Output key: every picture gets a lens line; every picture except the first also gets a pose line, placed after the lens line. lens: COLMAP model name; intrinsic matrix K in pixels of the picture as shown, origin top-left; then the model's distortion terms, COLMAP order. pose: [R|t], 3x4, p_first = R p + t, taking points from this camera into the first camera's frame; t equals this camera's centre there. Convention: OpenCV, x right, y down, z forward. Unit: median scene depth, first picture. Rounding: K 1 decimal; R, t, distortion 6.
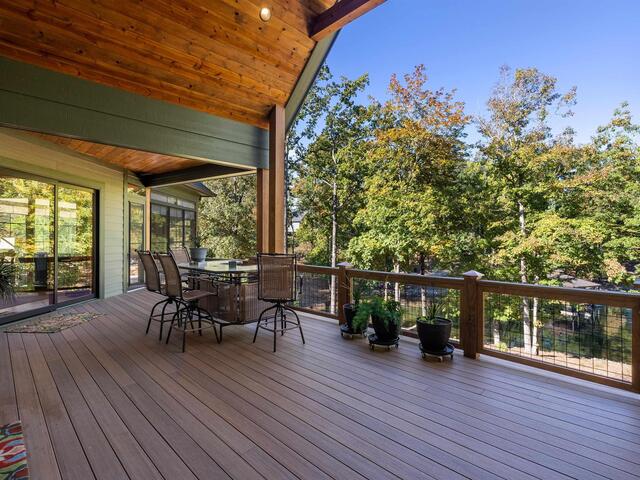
lens RADIAL K [[327.1, 0, 323.4], [0, 327.1, 240.0], [0, 0, 1]] dist [-0.004893, 0.000179]
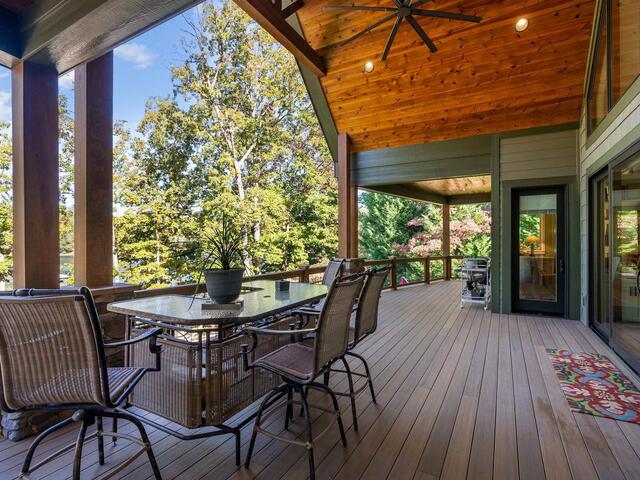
lens RADIAL K [[327.1, 0, 323.4], [0, 327.1, 240.0], [0, 0, 1]] dist [-0.004893, 0.000179]
pose [[-0.270828, 0.000737, 0.962627, -0.524705], [0.009445, 0.999954, 0.001892, -0.010734], [-0.962581, 0.009604, -0.270823, 0.622737]]
